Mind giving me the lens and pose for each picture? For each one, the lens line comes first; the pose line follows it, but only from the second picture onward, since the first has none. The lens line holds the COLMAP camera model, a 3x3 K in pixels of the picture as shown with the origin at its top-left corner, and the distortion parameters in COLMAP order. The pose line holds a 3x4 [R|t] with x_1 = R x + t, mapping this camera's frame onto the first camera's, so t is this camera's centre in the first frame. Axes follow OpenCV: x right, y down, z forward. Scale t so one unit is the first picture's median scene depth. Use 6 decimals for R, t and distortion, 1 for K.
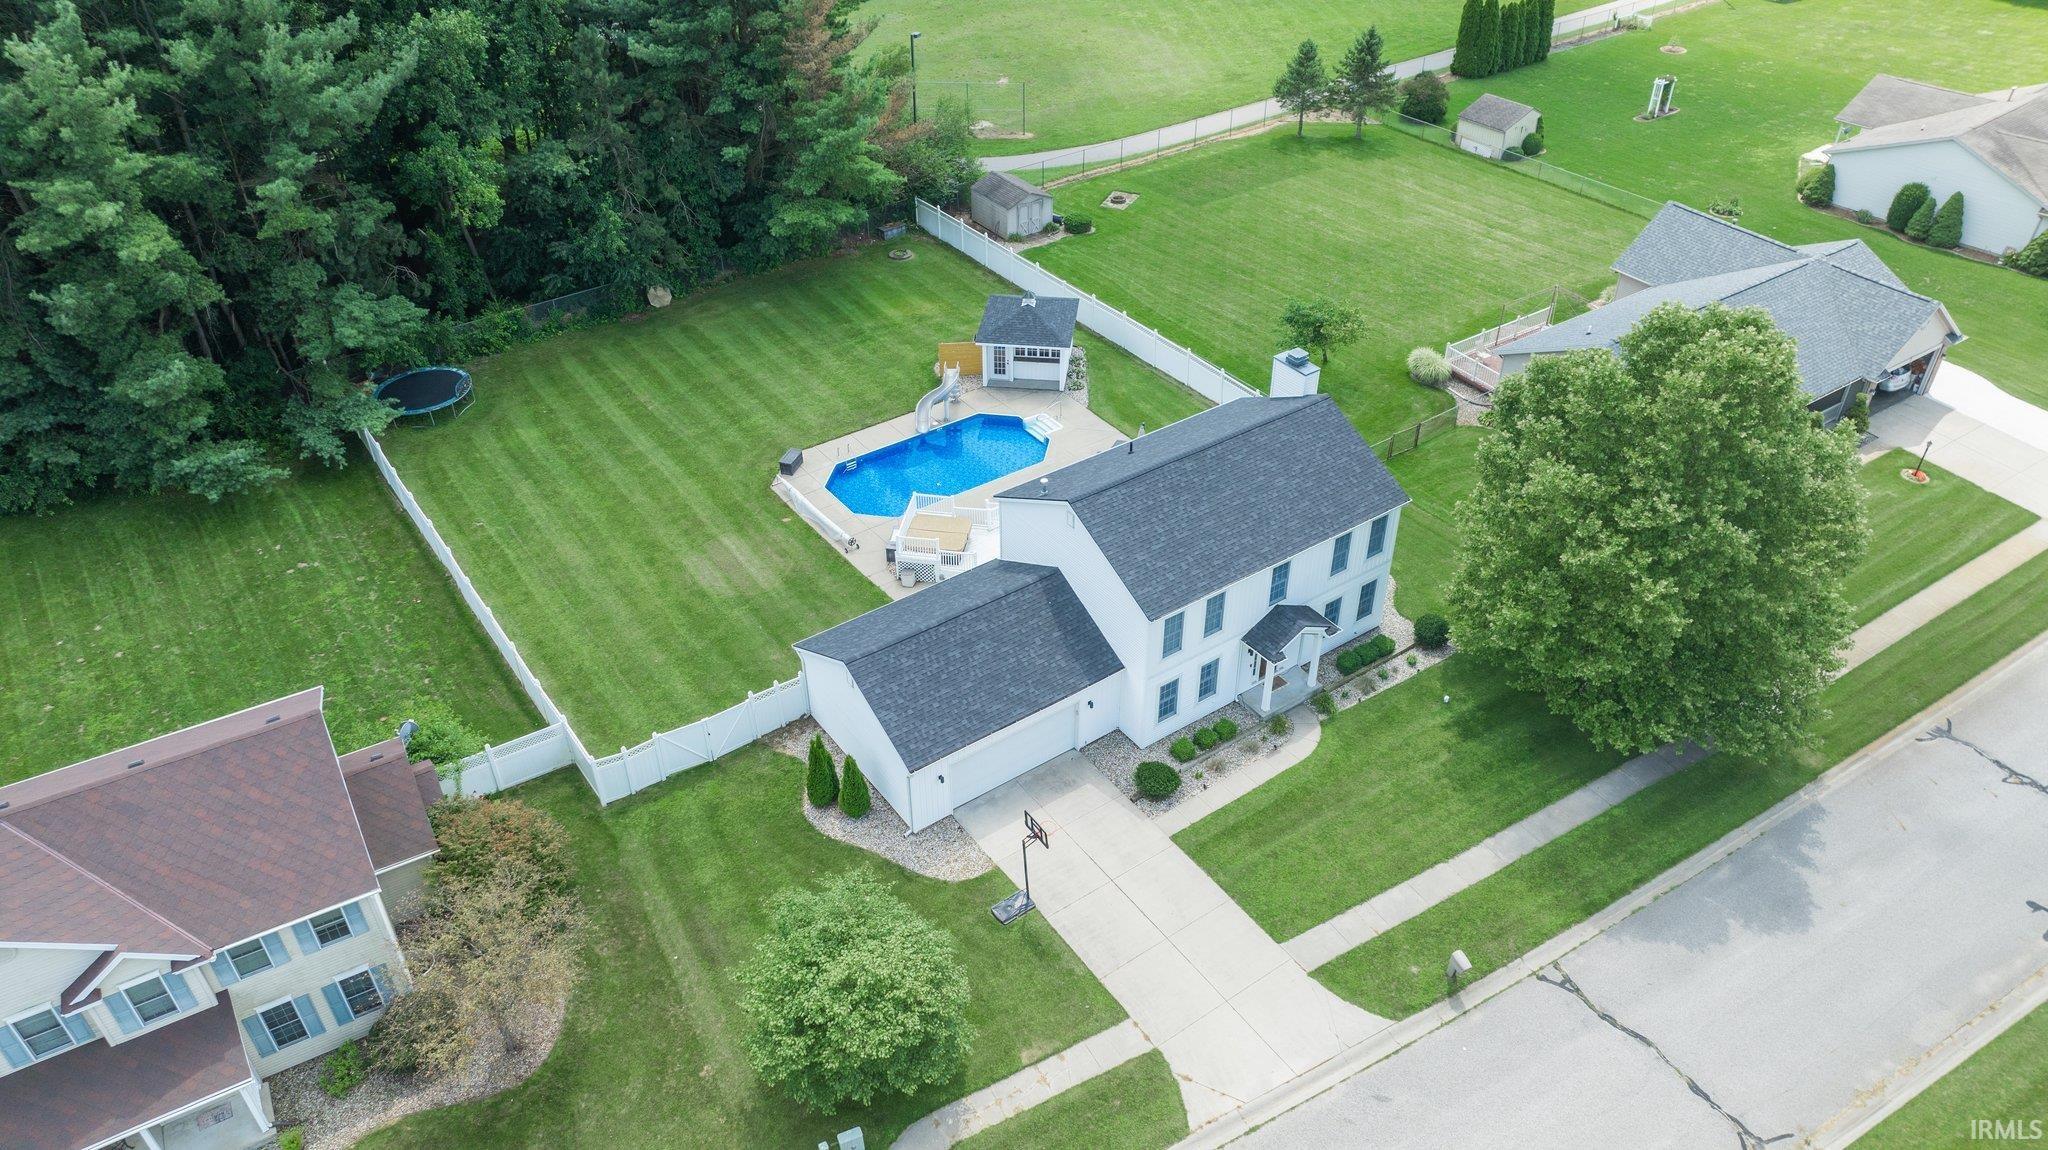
lens RADIAL K [[1441.2, 0, 1024.0], [0, 1441.2, 575.0], [0, 0, 1]] dist [-0.020497, -0.001681]
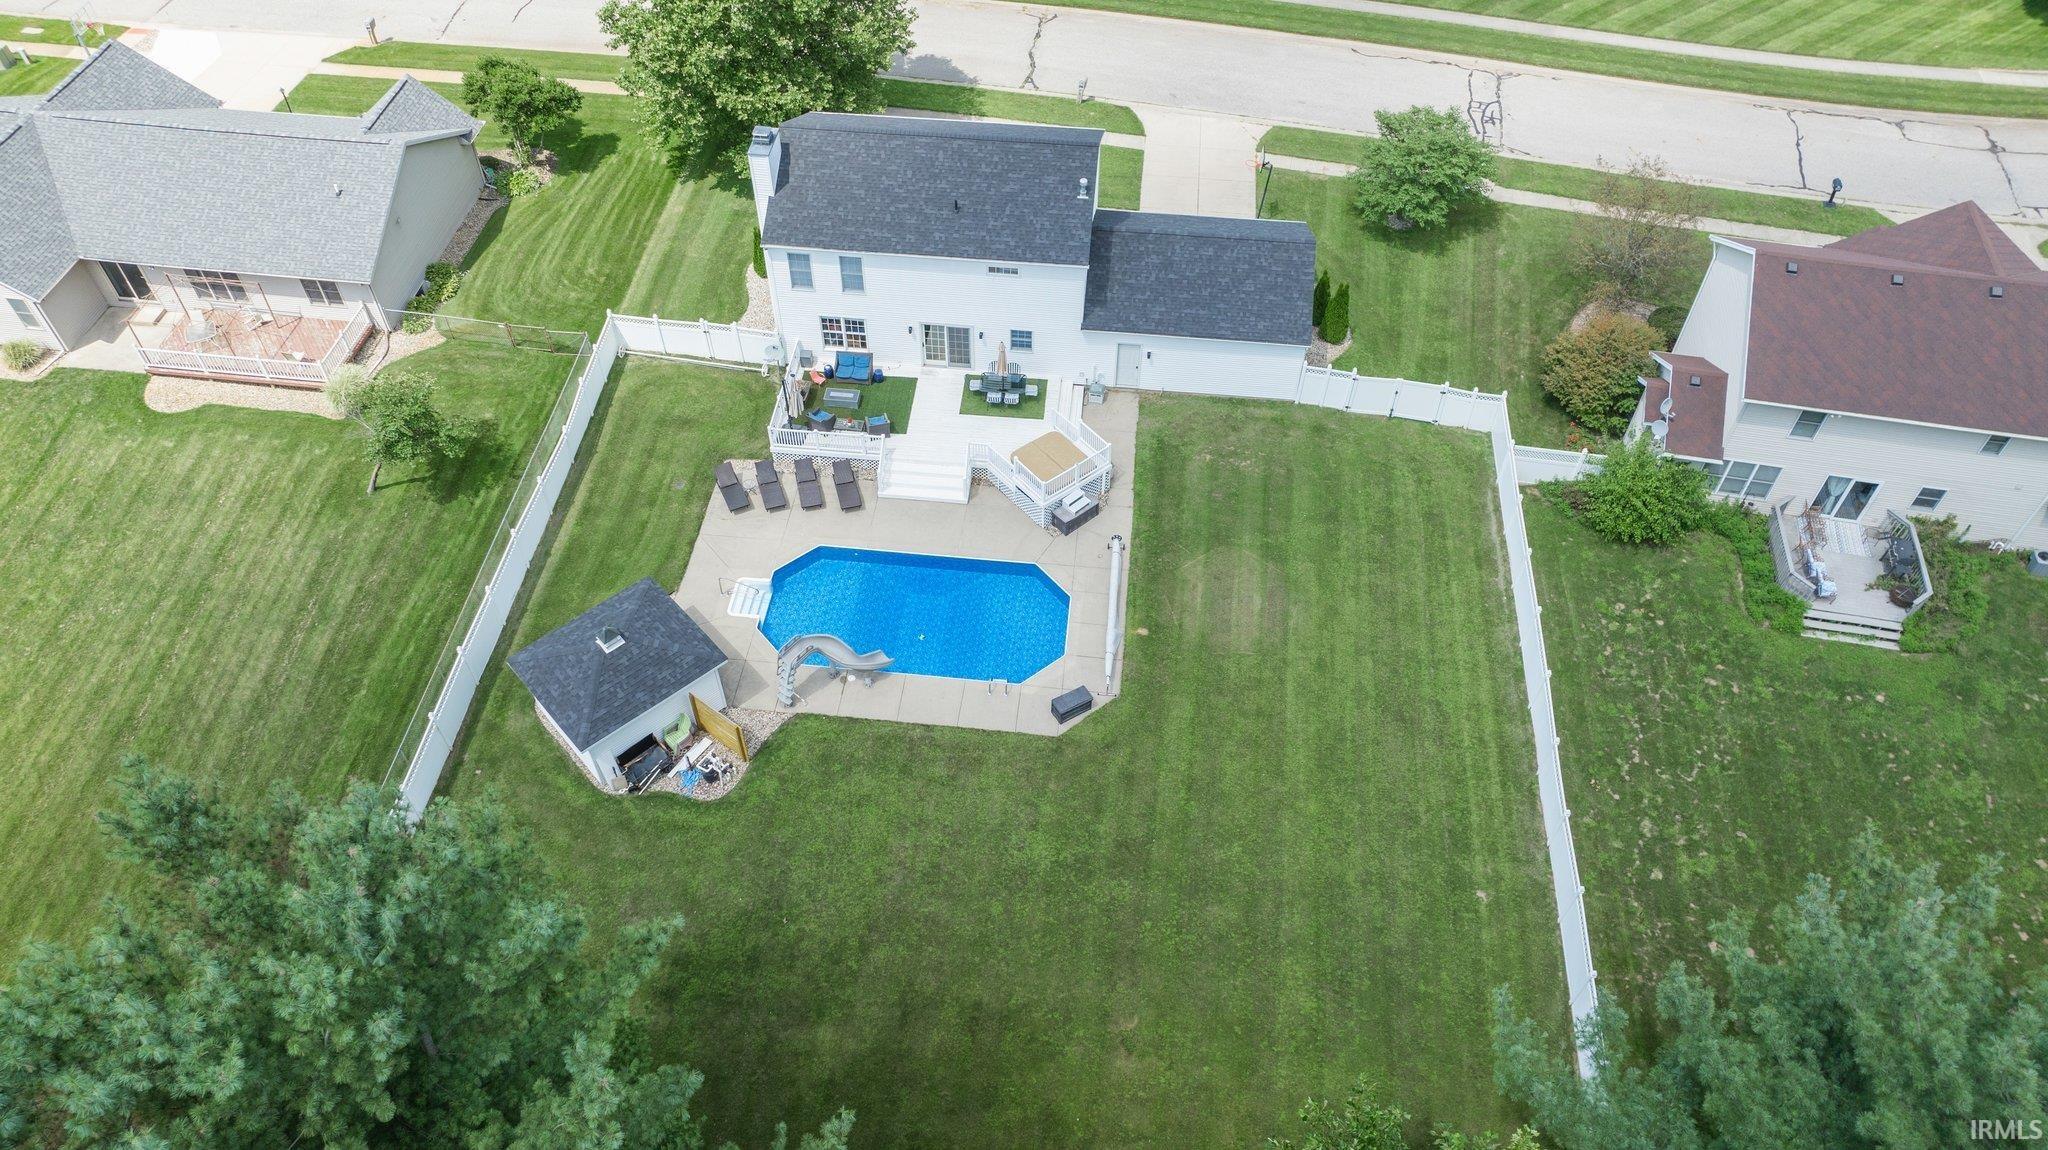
lens RADIAL K [[1441.2, 0, 1024.0], [0, 1441.2, 575.0], [0, 0, 1]] dist [-0.020497, -0.001681]
pose [[-0.752405, -0.500390, 0.428365, -0.568989], [0.386531, 0.191175, 0.902245, -1.015412], [-0.533367, 0.844430, 0.049575, 1.256829]]
